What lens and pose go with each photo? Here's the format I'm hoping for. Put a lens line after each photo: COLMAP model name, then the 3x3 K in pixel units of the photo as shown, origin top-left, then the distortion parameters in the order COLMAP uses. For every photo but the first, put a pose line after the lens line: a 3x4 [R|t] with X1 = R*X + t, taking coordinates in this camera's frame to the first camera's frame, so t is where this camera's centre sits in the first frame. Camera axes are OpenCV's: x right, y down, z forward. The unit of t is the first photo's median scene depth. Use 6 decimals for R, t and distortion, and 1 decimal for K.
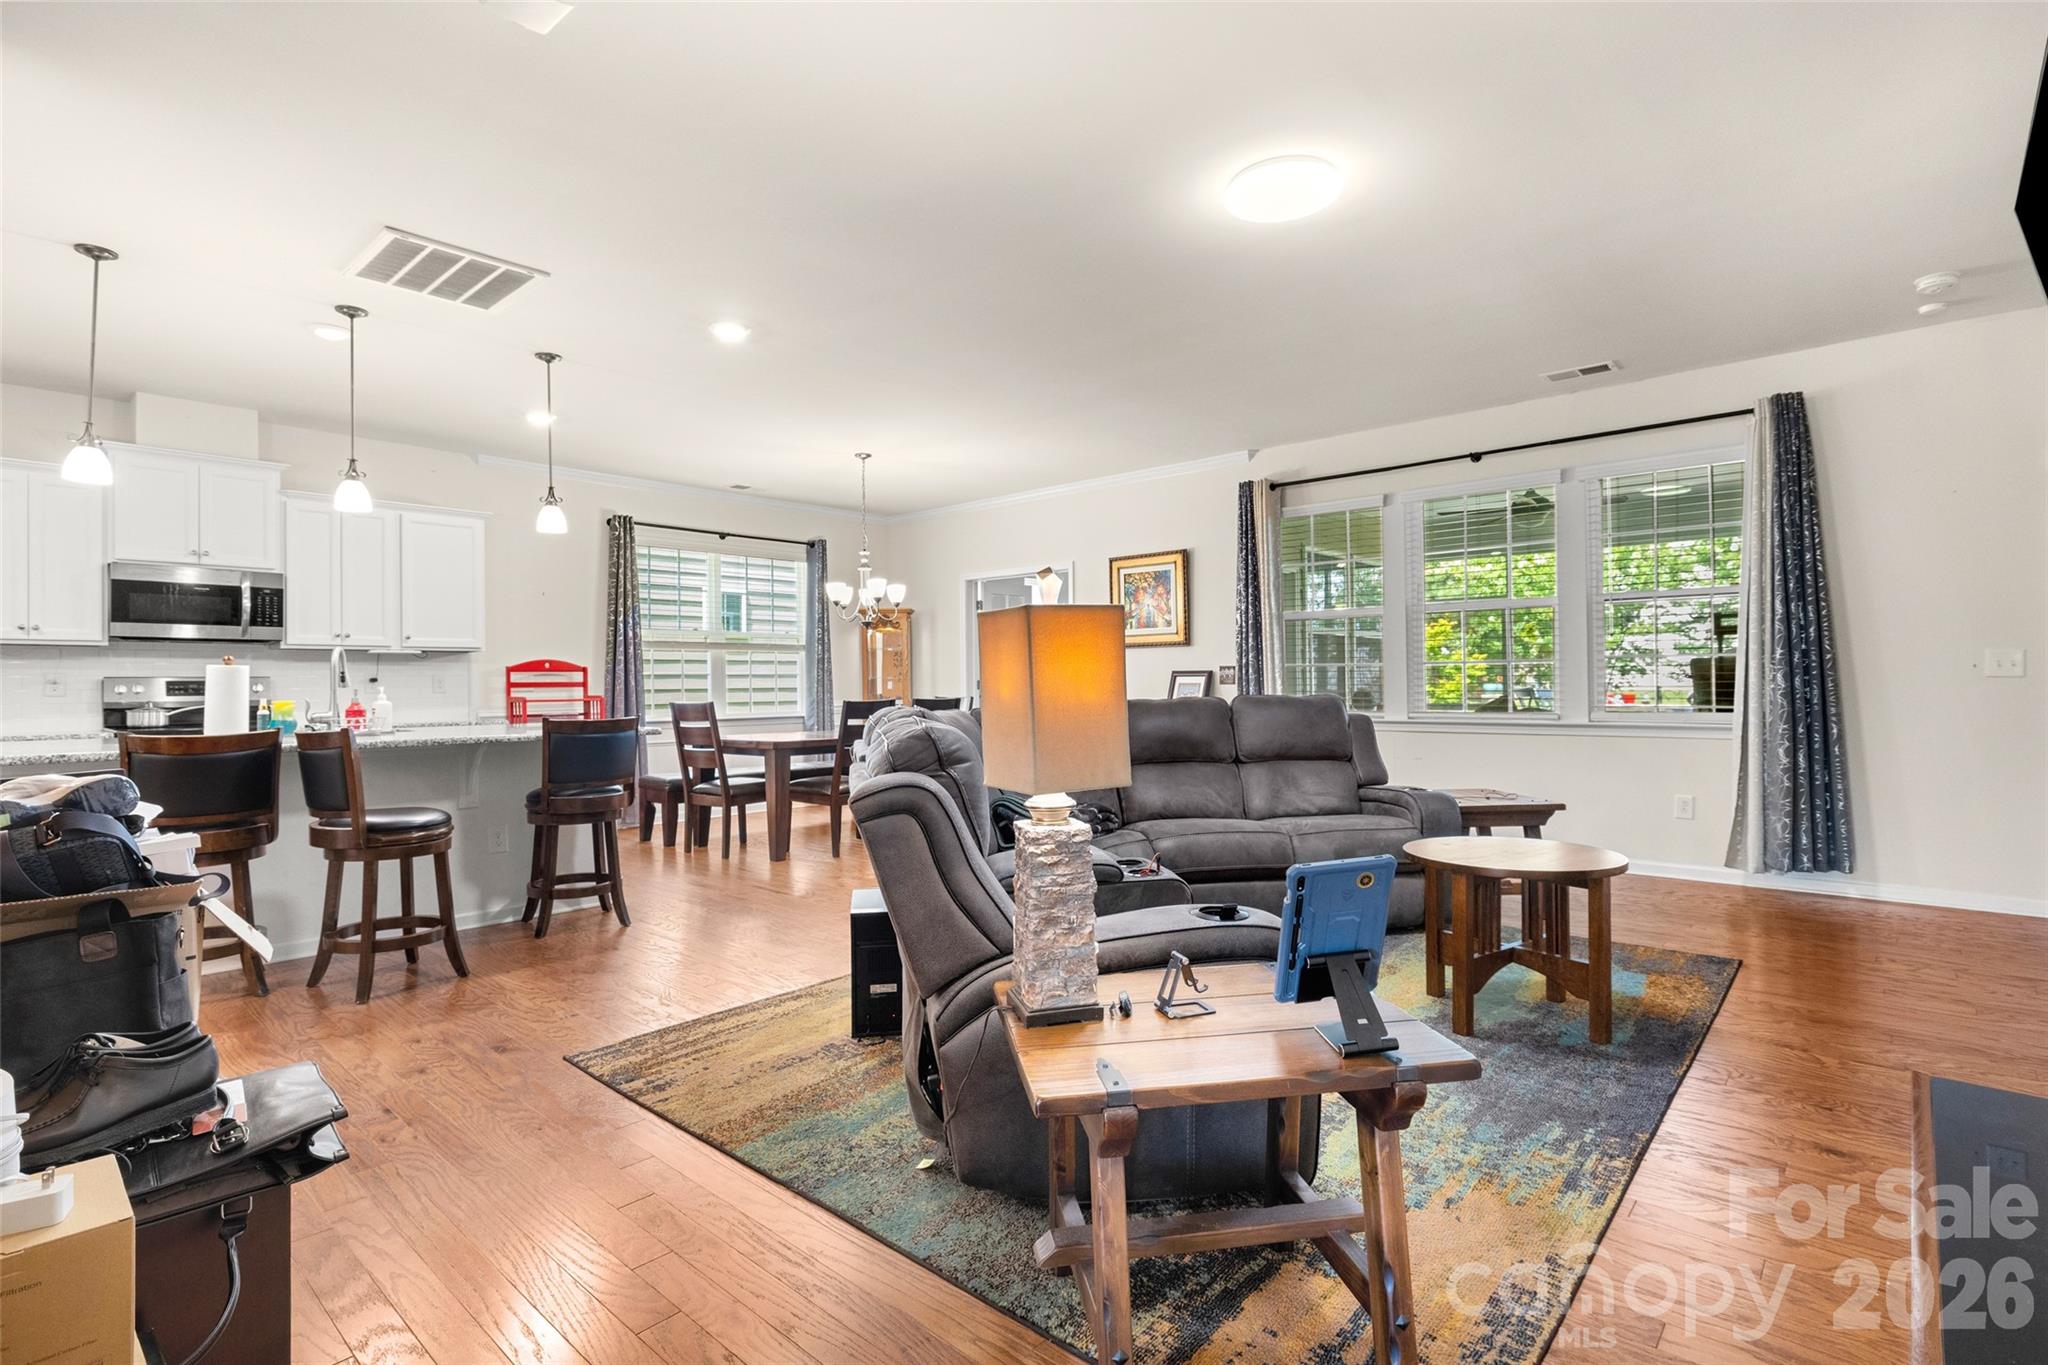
lens RADIAL K [[980.5, 0, 1024.0], [0, 980.5, 682.5], [0, 0, 1]] dist [-0.006028, 0.000071]
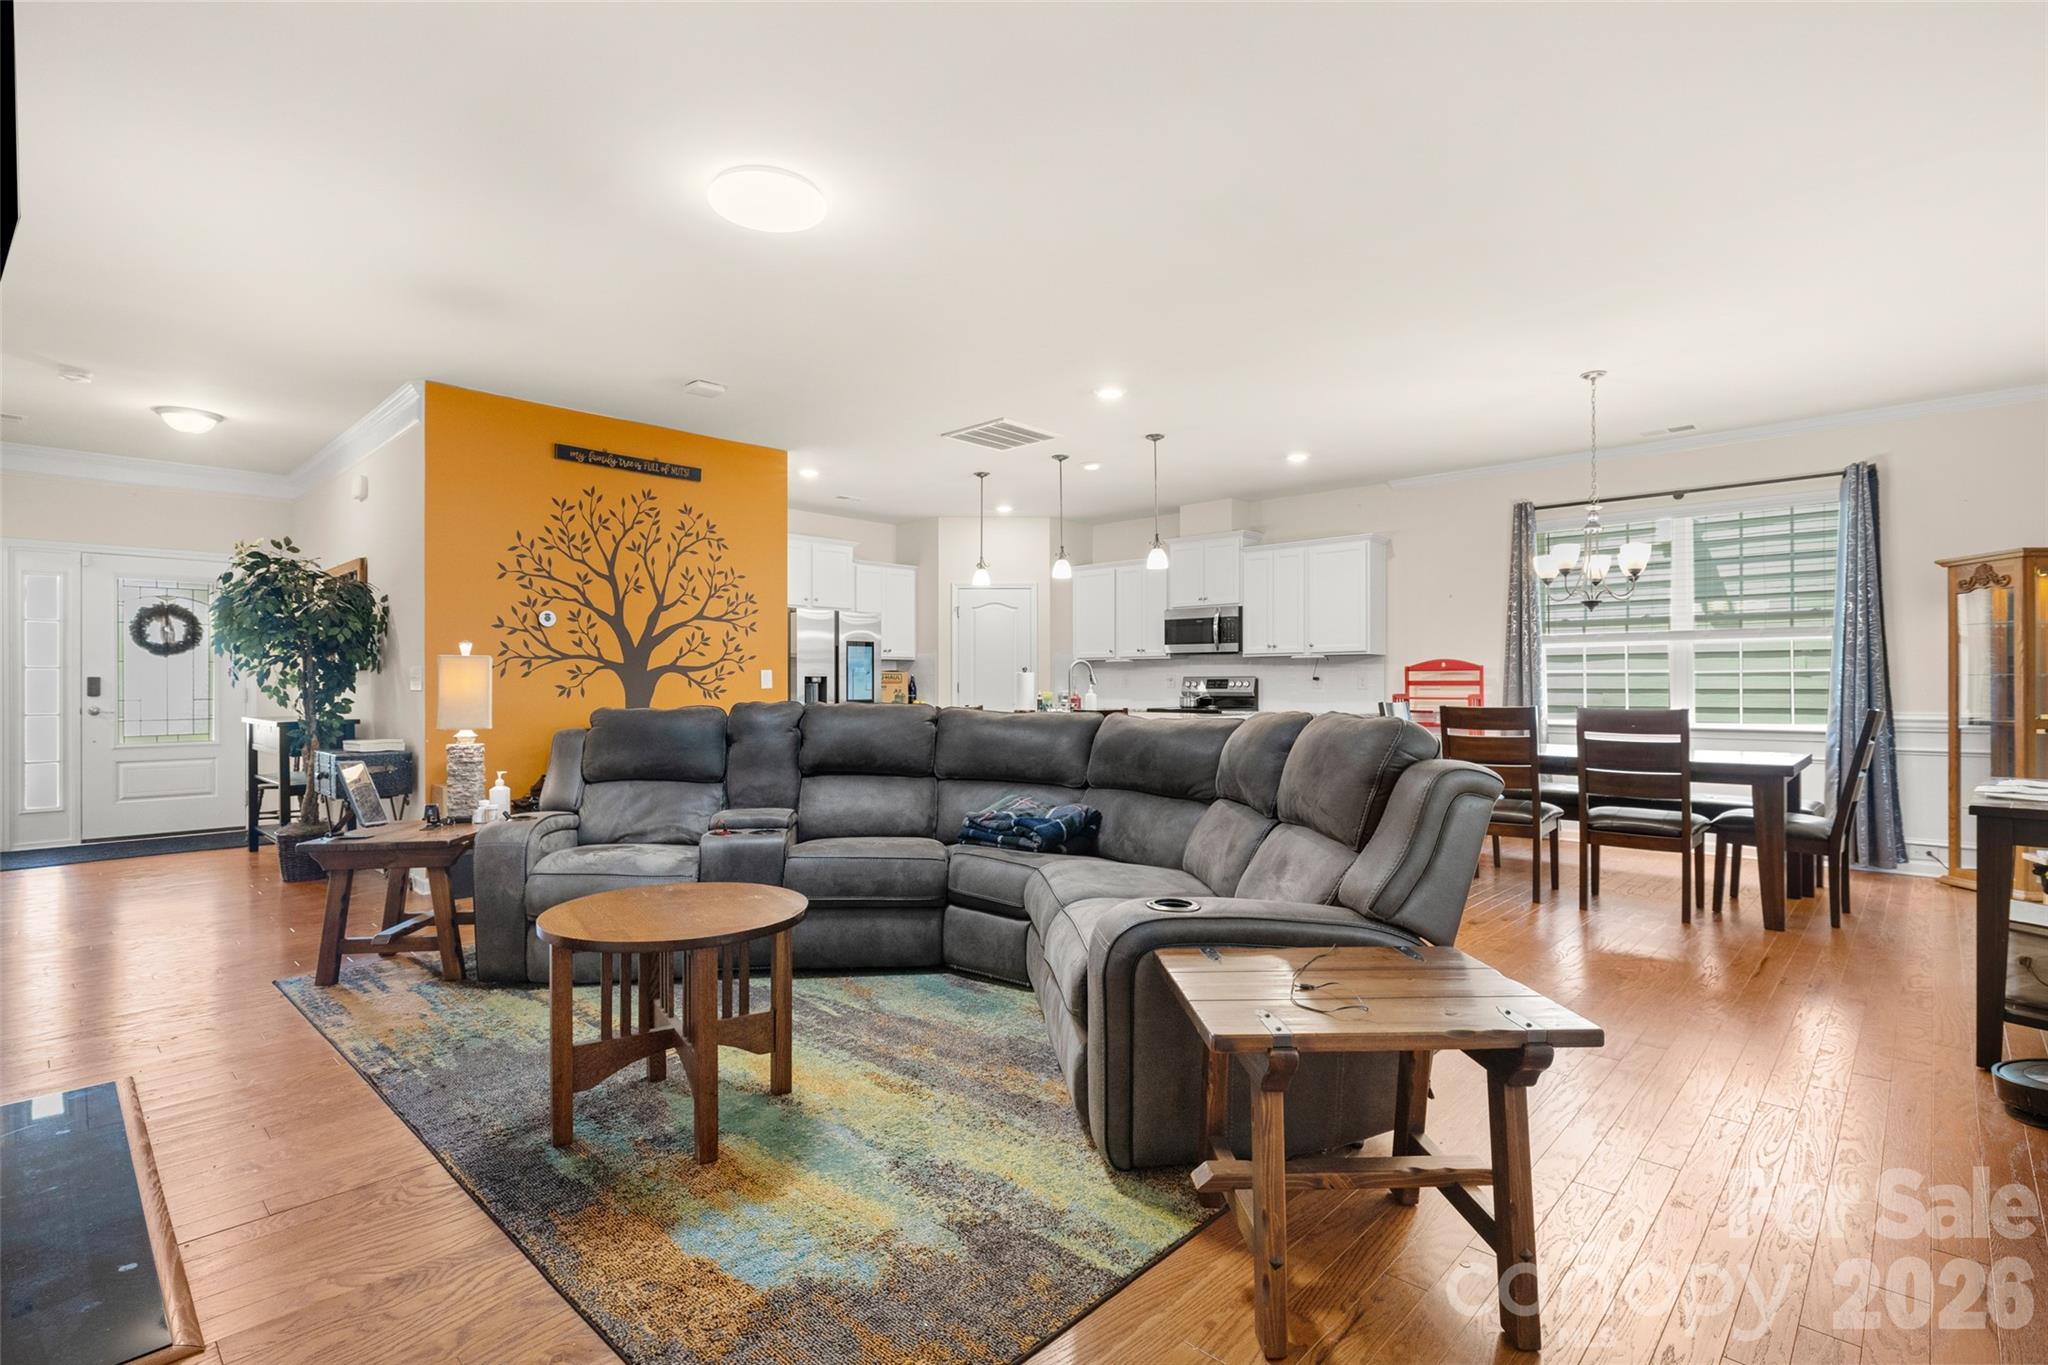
lens RADIAL K [[958.7, 0, 1015.6], [0, 958.7, 686.9], [0, 0, 1]] dist [-0.008548, -0.000250]
pose [[-0.036805, 0.011395, -0.999257, 0.565708], [0.000162, 0.999935, 0.011397, -0.005382], [0.999322, 0.000257, -0.036805, 0.587238]]
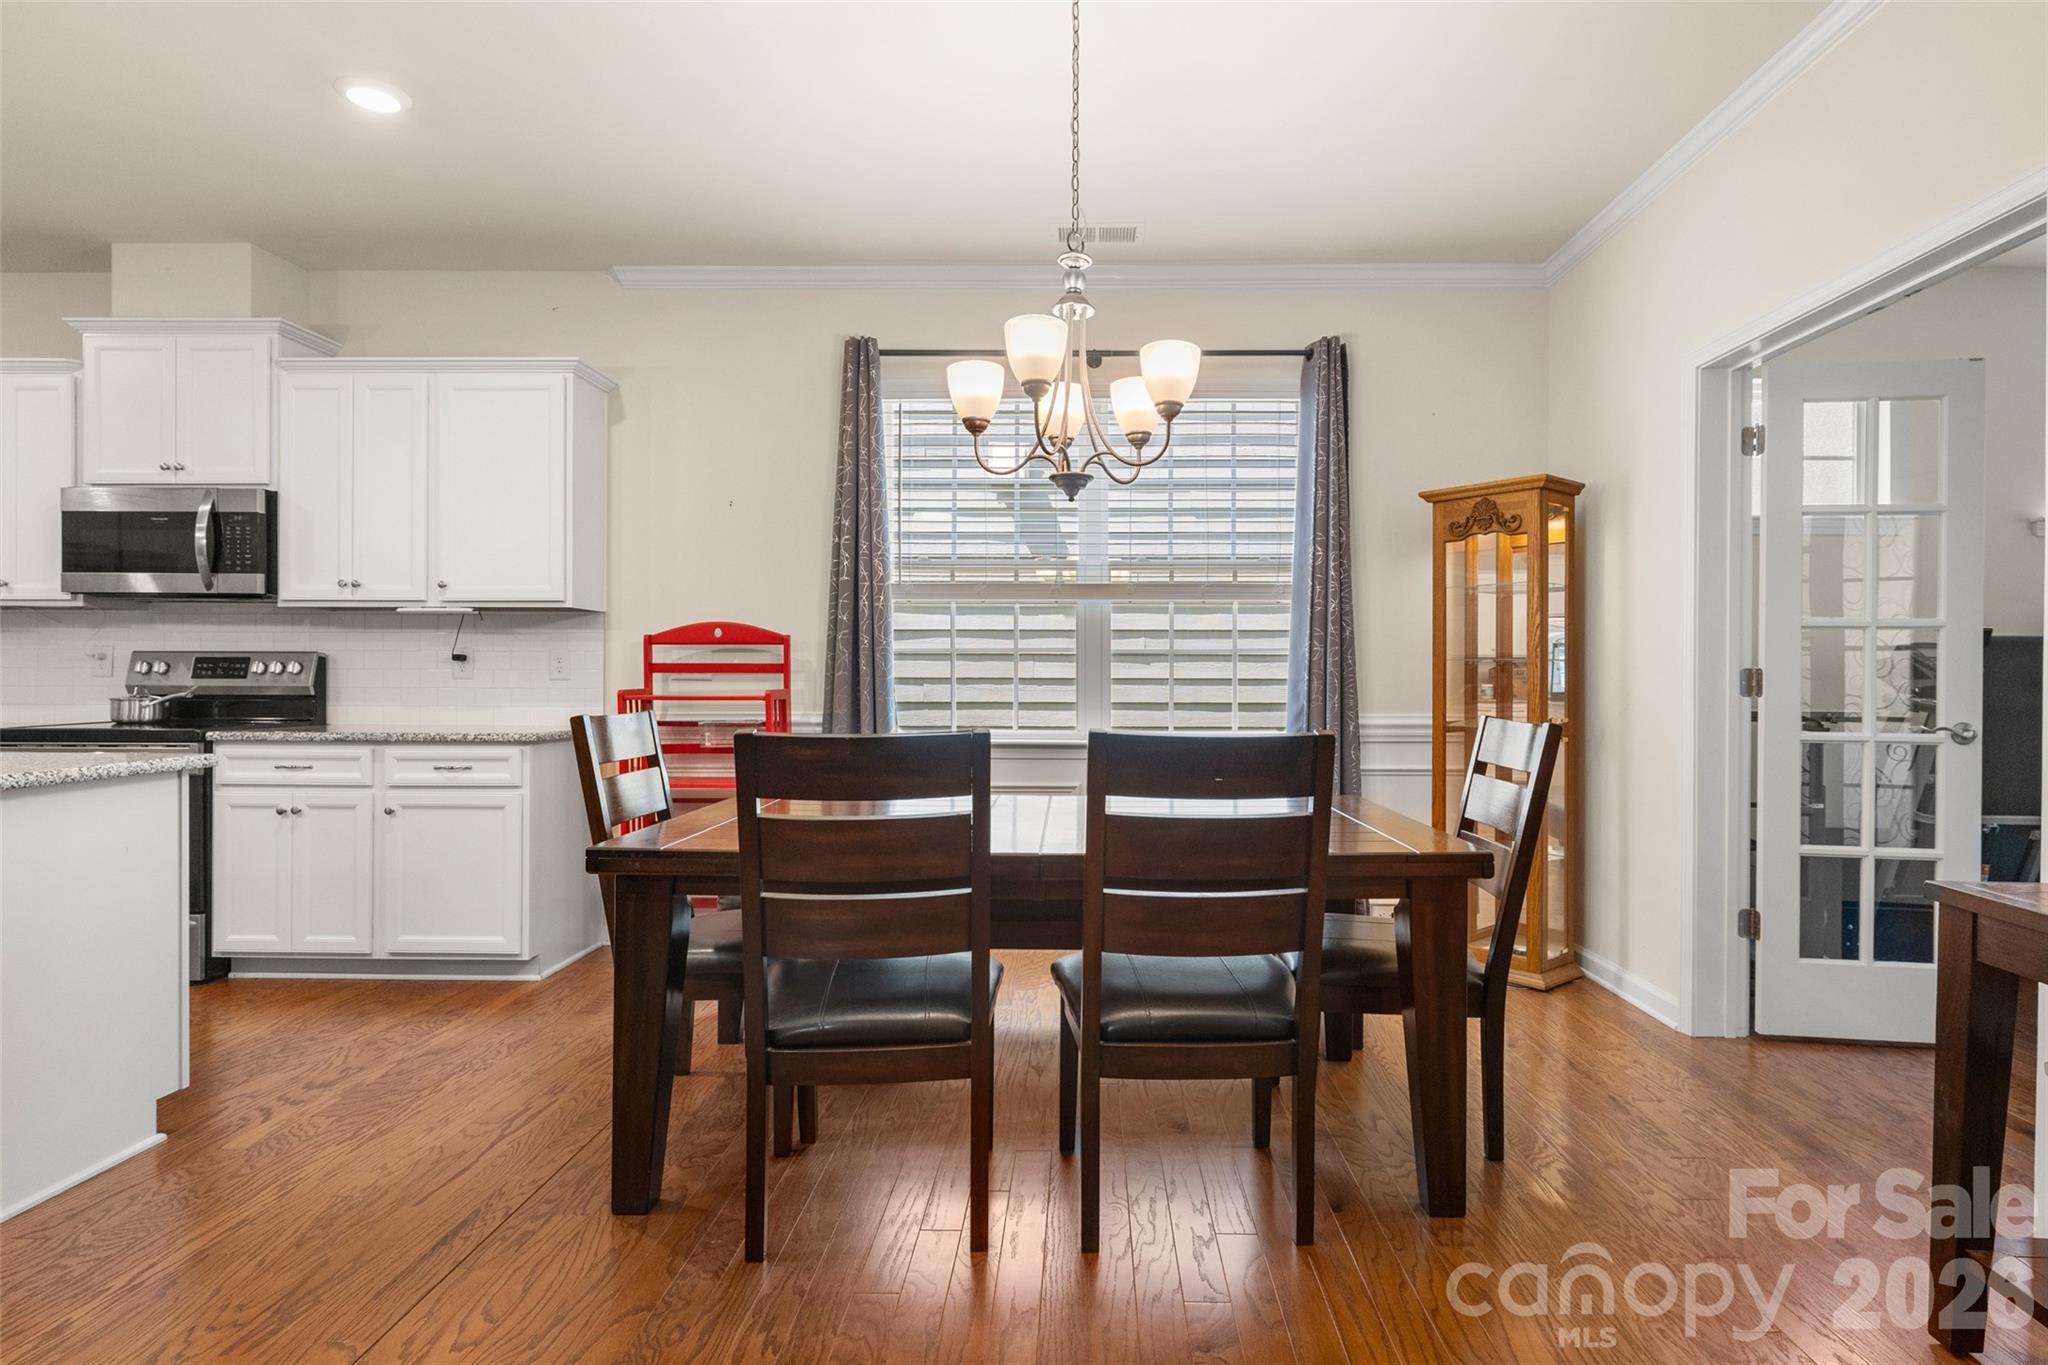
lens RADIAL K [[1082.9, 0, 1065.7], [0, 1082.9, 676.6], [0, 0, 1]] dist [-0.000902, -0.000635]
pose [[0.655616, 0.014352, -0.754958, 0.099192], [-0.010108, 0.999897, 0.010230, -0.001103], [0.755026, 0.000924, 0.655694, 0.761244]]
